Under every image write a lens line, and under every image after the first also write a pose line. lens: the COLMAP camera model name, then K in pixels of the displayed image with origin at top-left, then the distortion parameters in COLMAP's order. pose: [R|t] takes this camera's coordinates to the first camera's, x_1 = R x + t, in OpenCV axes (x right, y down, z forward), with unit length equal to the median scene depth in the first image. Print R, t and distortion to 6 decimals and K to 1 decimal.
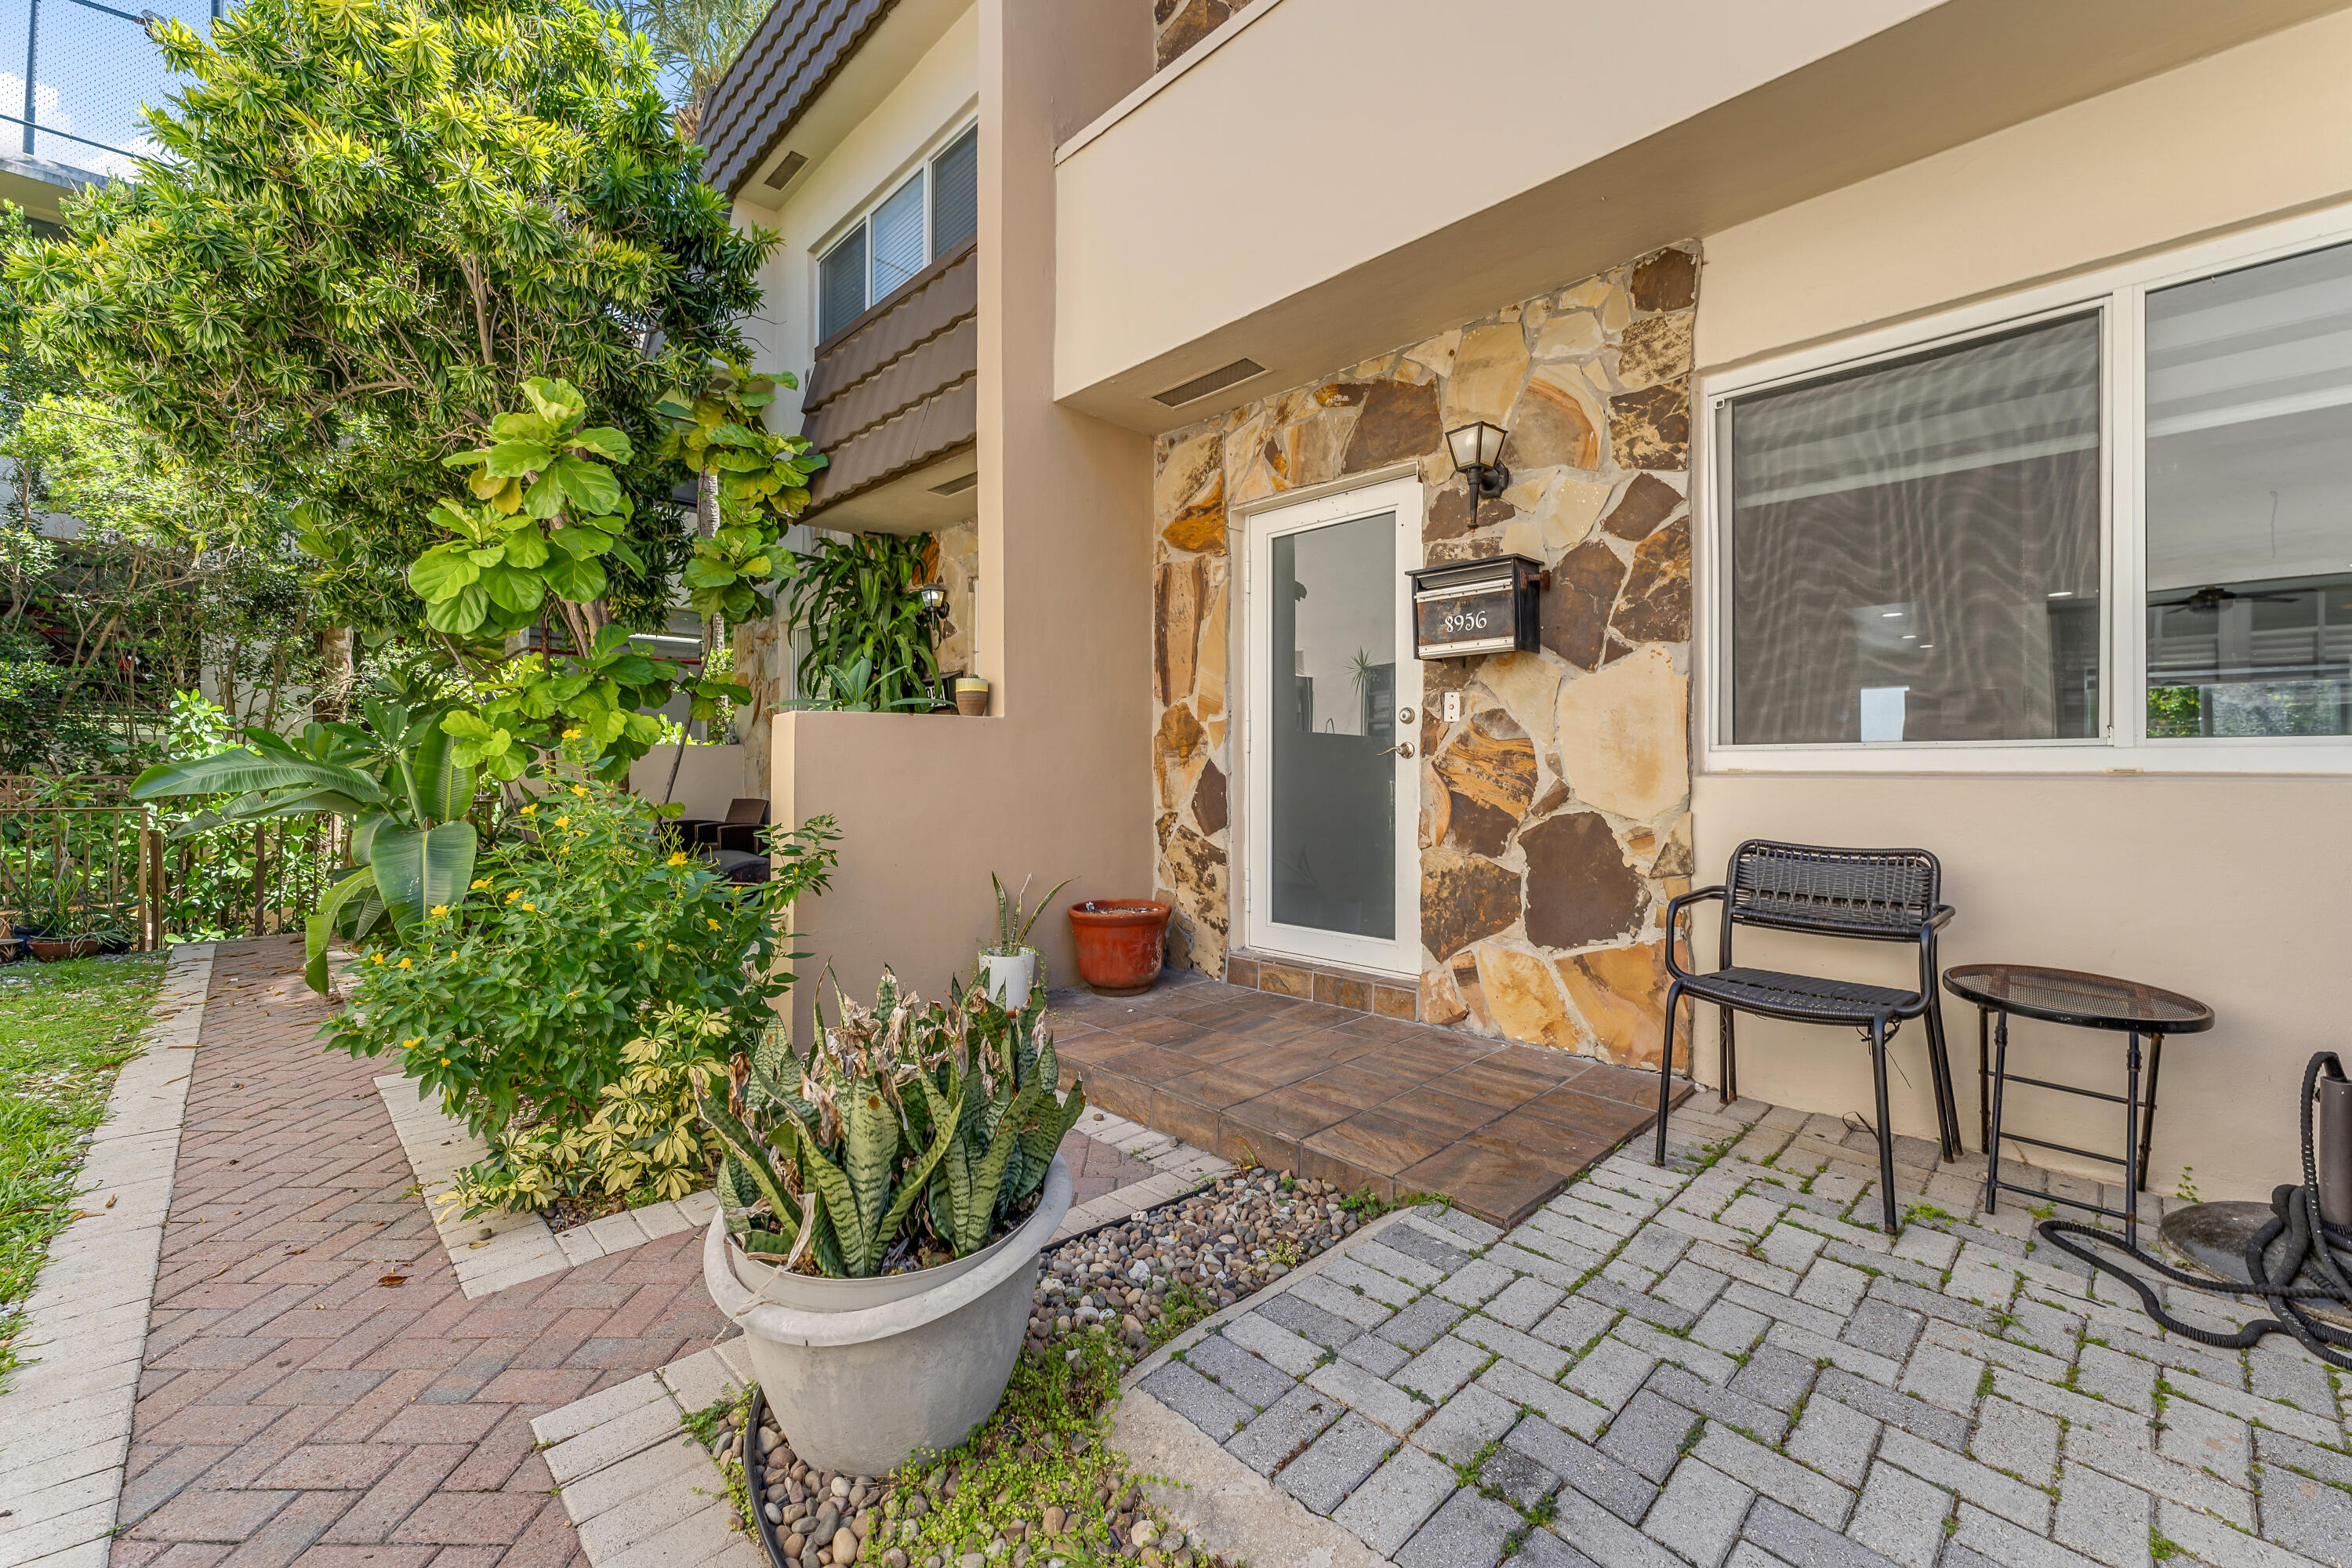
lens RADIAL K [[944.8, 0, 1162.0], [0, 944.8, 756.2], [0, 0, 1]] dist [-0.002182, -0.000228]
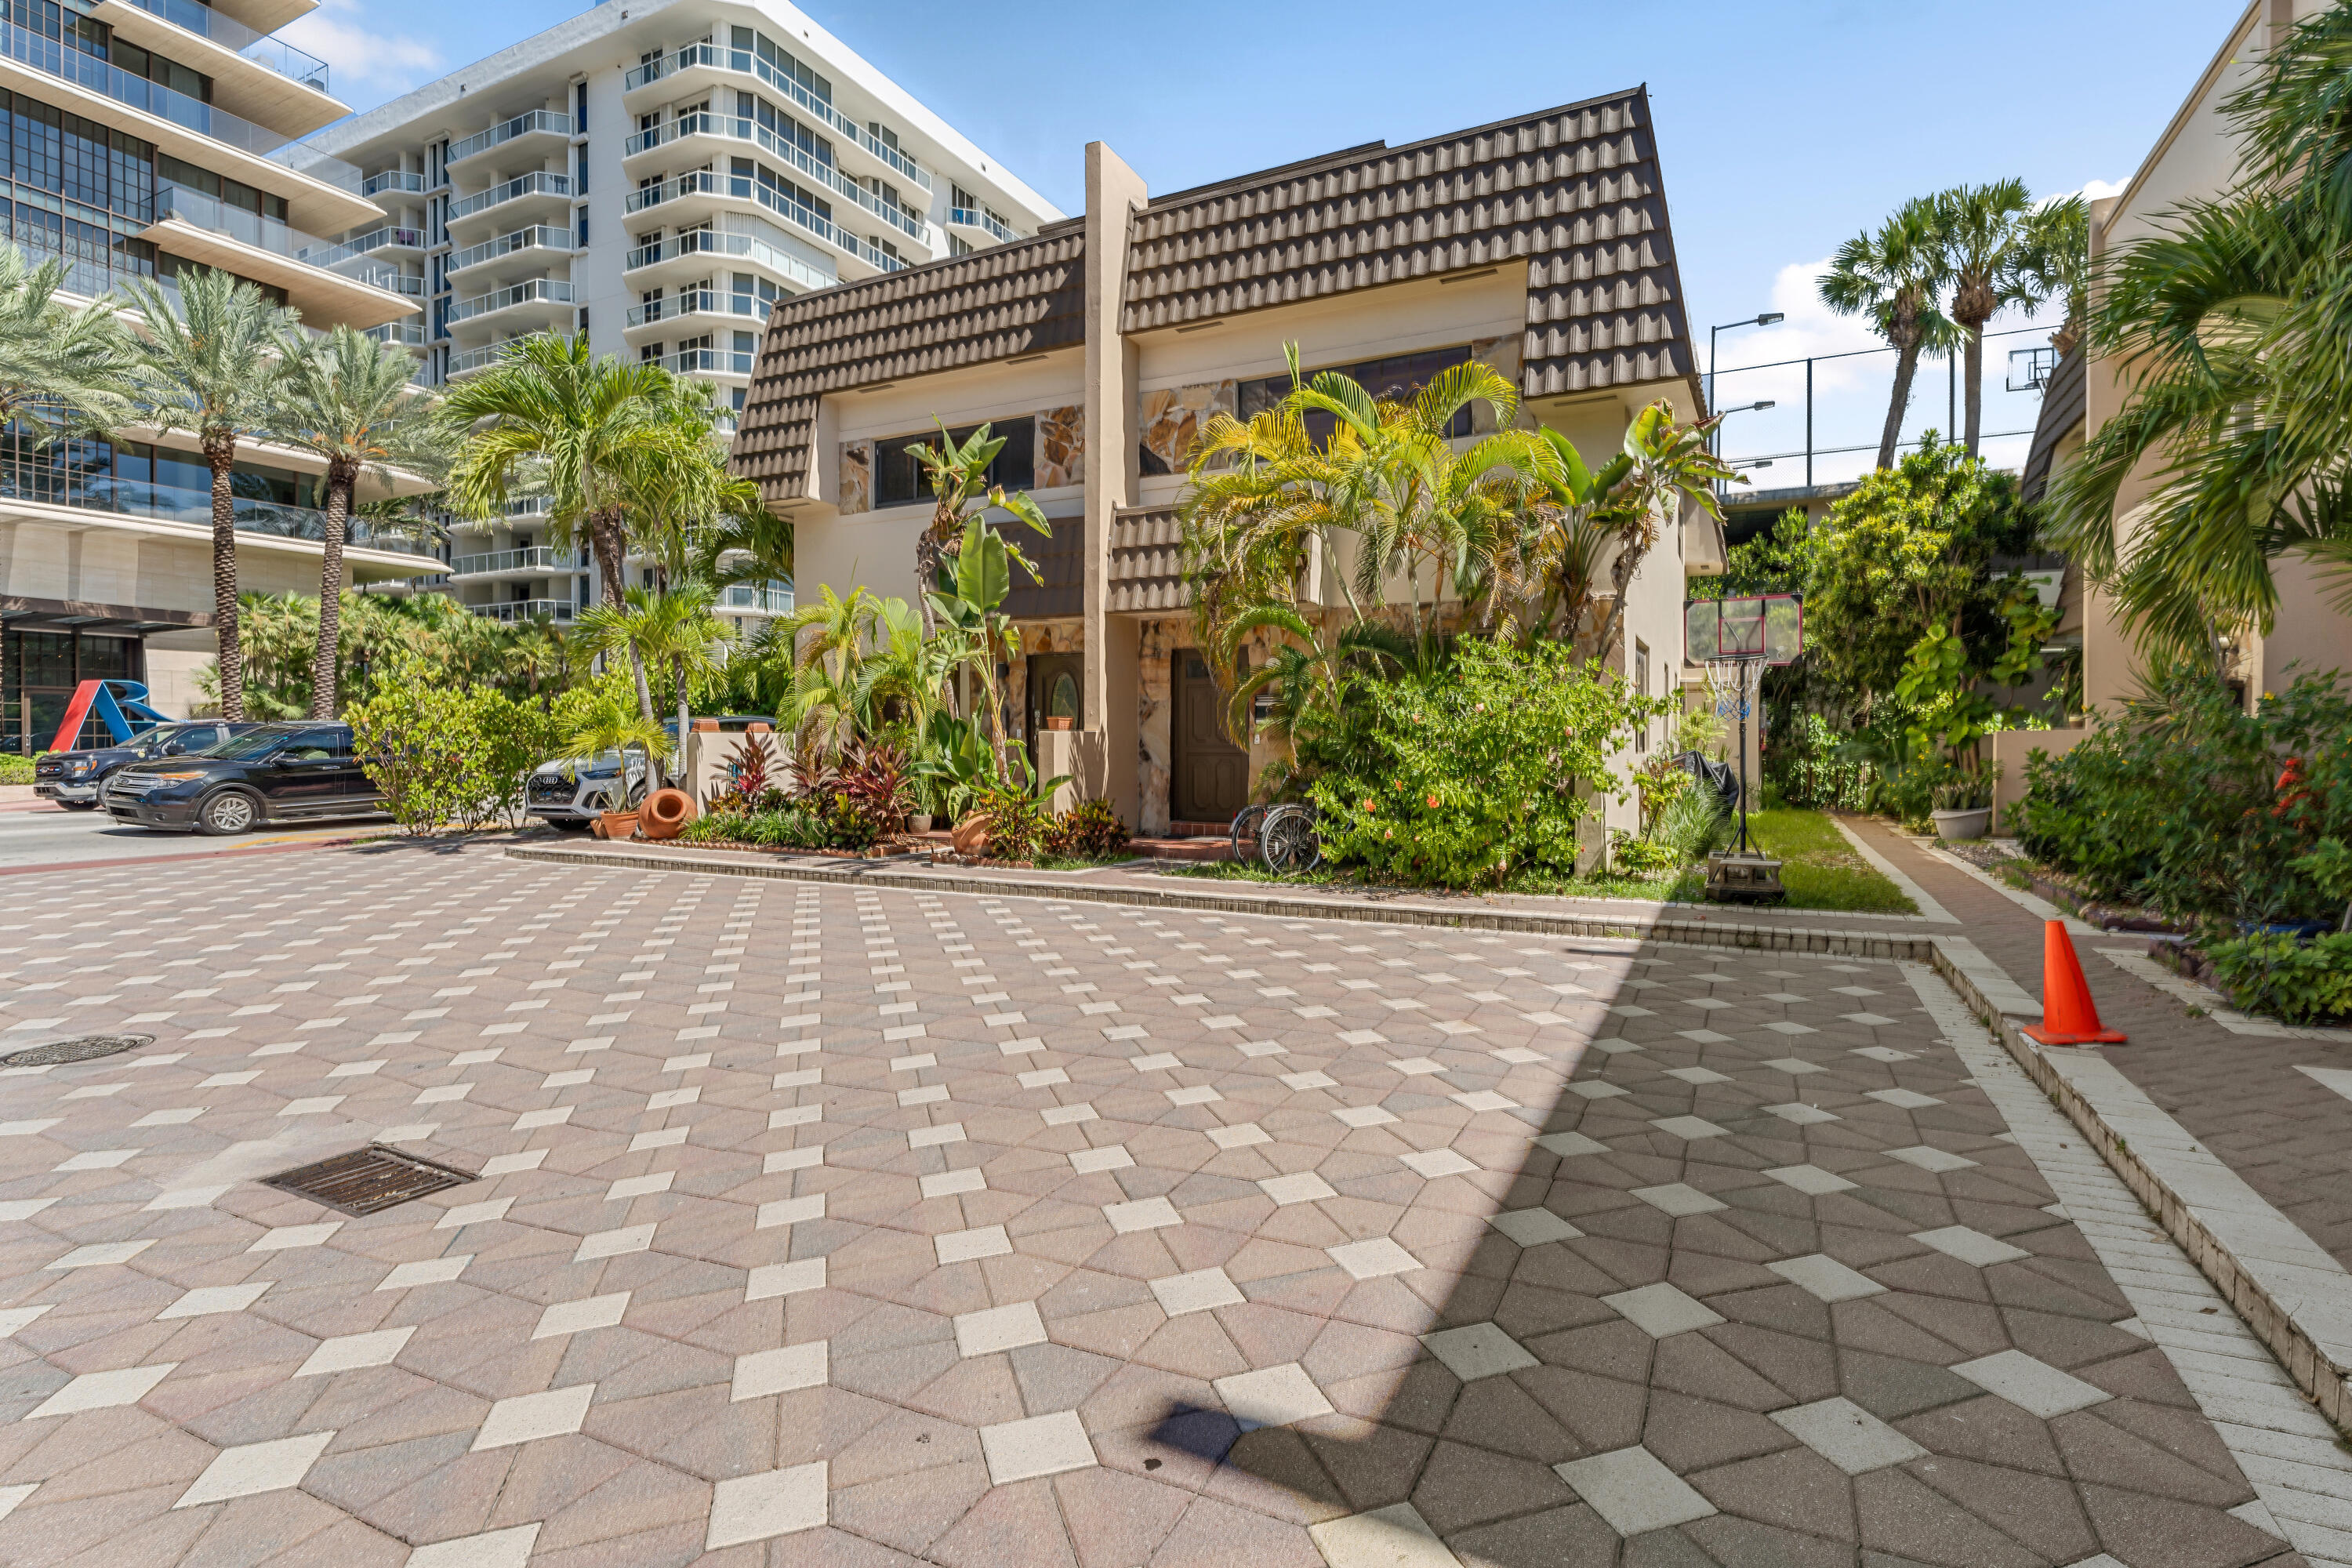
lens RADIAL K [[1116.8, 0, 1168.5], [0, 1116.8, 760.4], [0, 0, 1]] dist [-0.003406, 0.000393]
pose [[0.311001, 0.007637, -0.950379, 0.893401], [0.027504, 0.999477, 0.017032, -0.031574], [0.950011, -0.031436, 0.310628, -1.110810]]
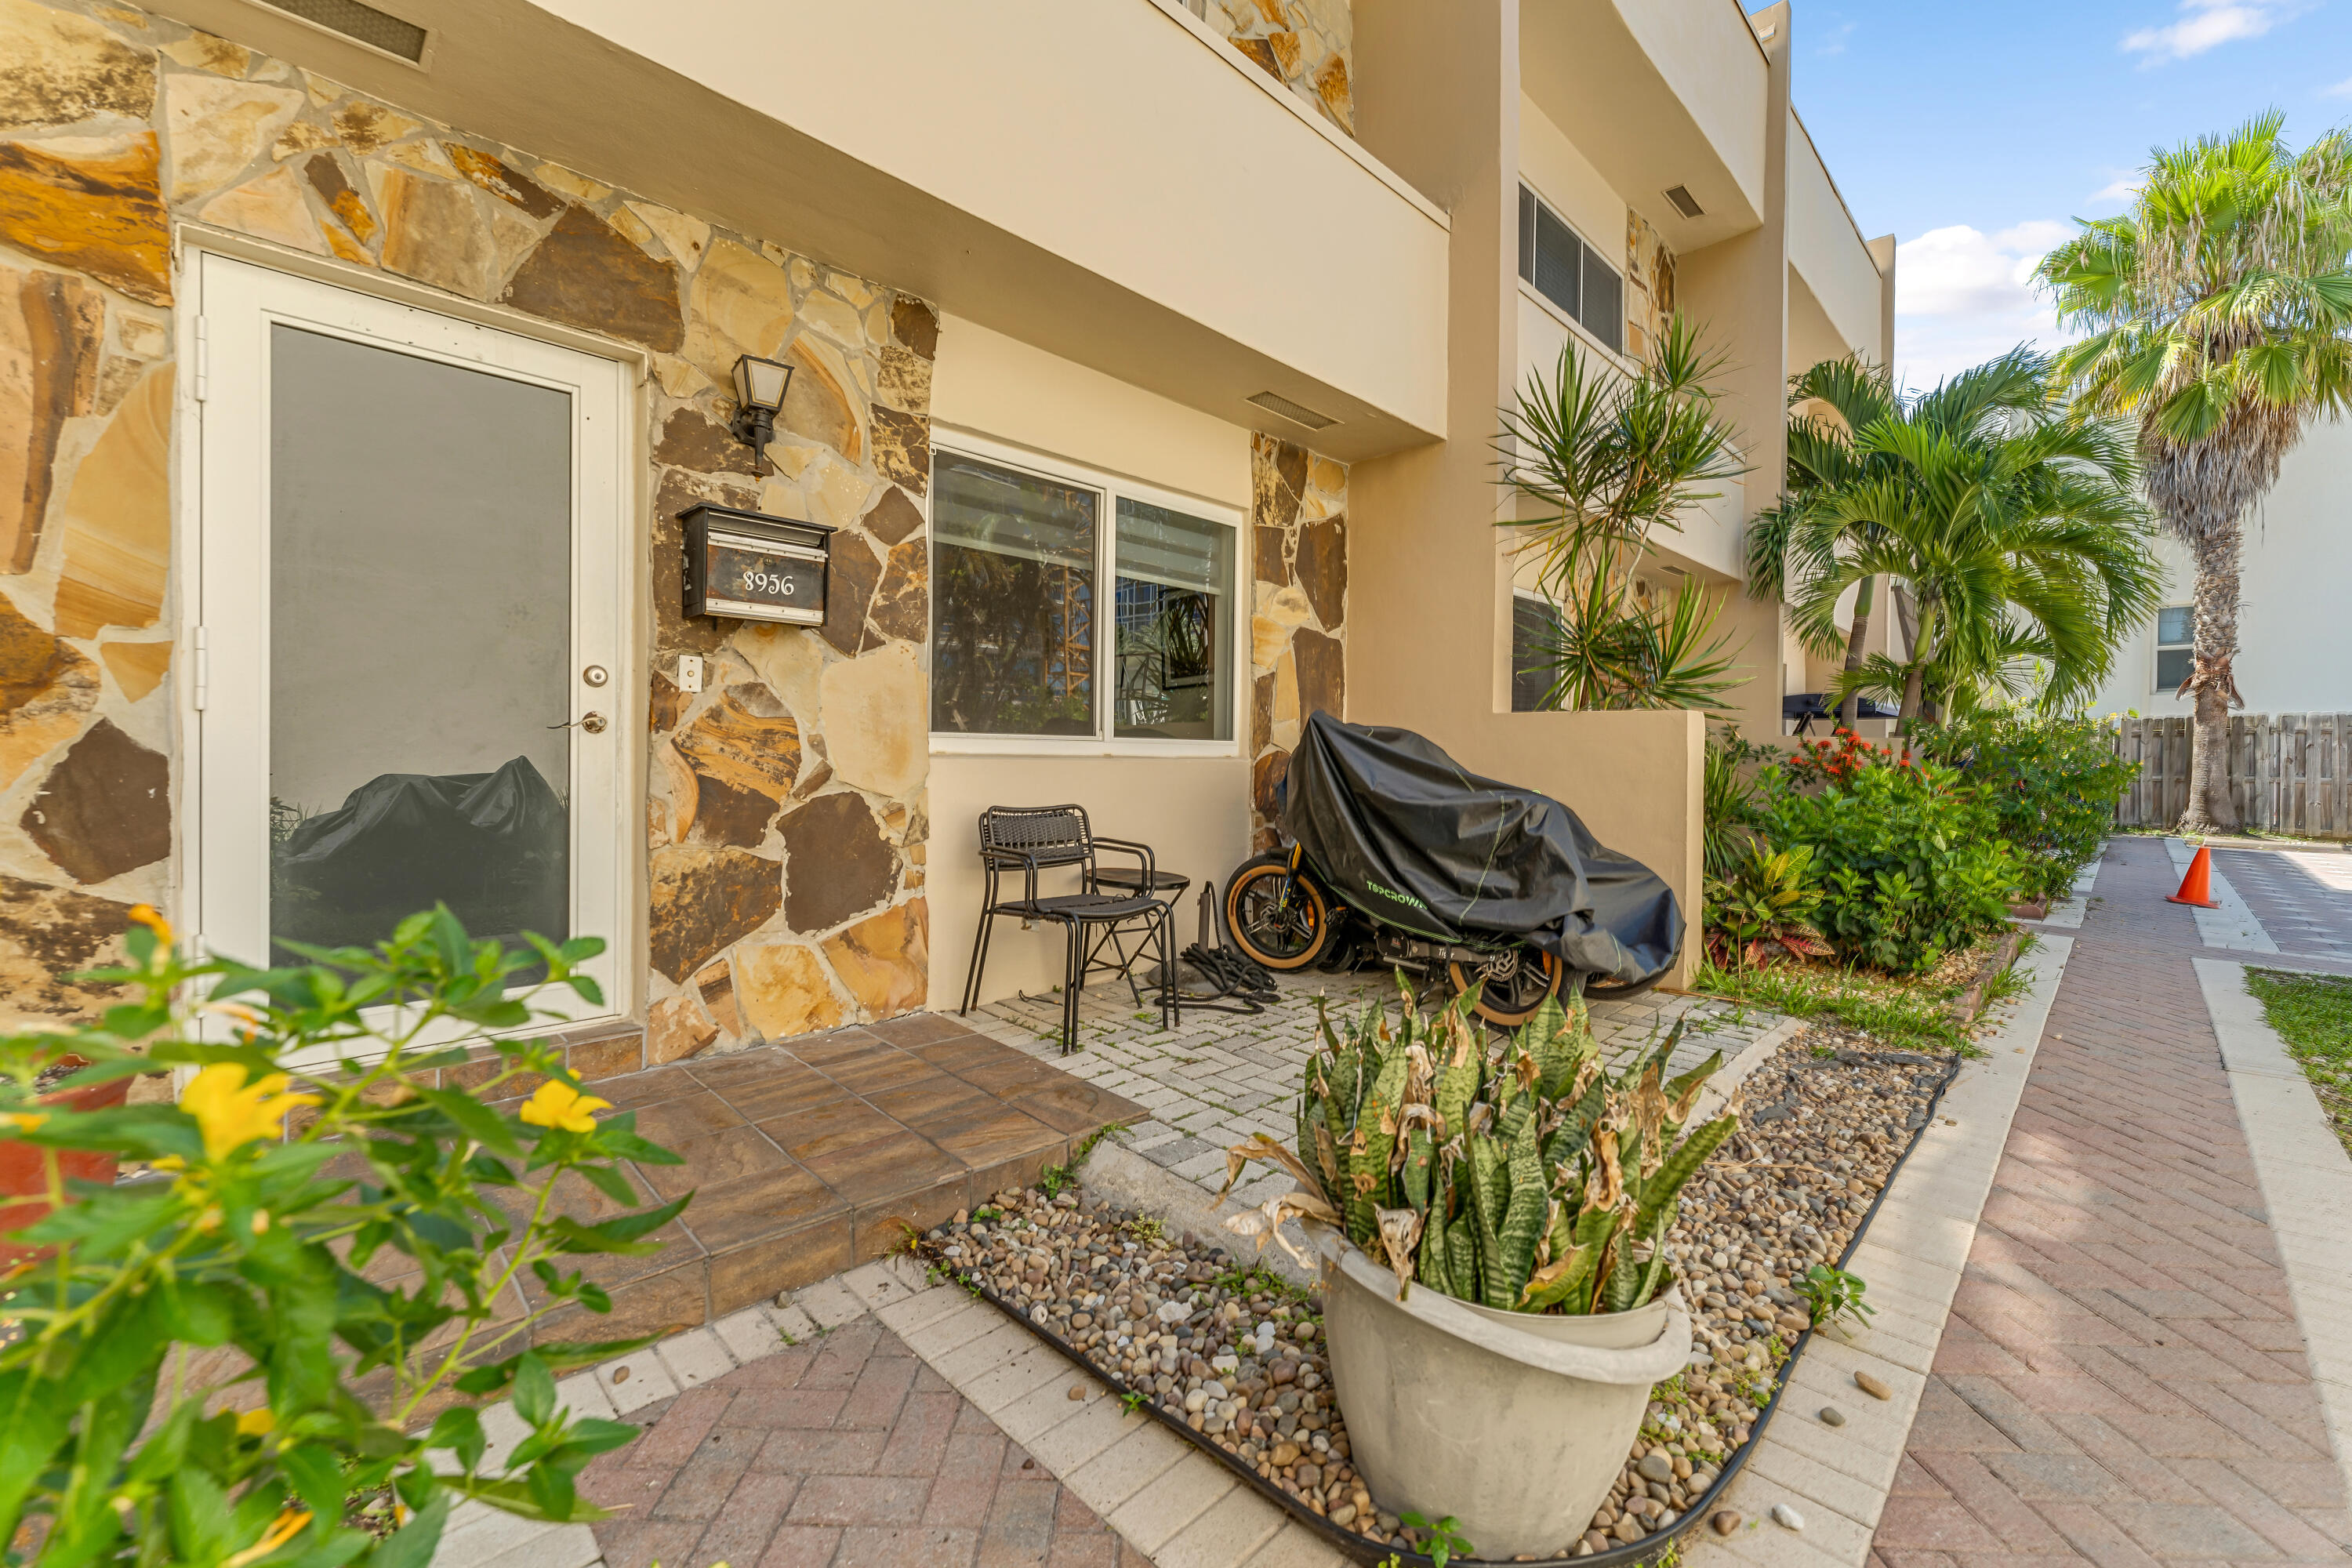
lens RADIAL K [[944.8, 0, 1162.0], [0, 944.8, 756.2], [0, 0, 1]] dist [-0.002182, -0.000228]
pose [[-0.001284, -0.000844, 0.999999, -0.569089], [-0.024695, 0.999695, 0.000812, 0.010114], [-0.999694, -0.024693, -0.001304, 0.634866]]
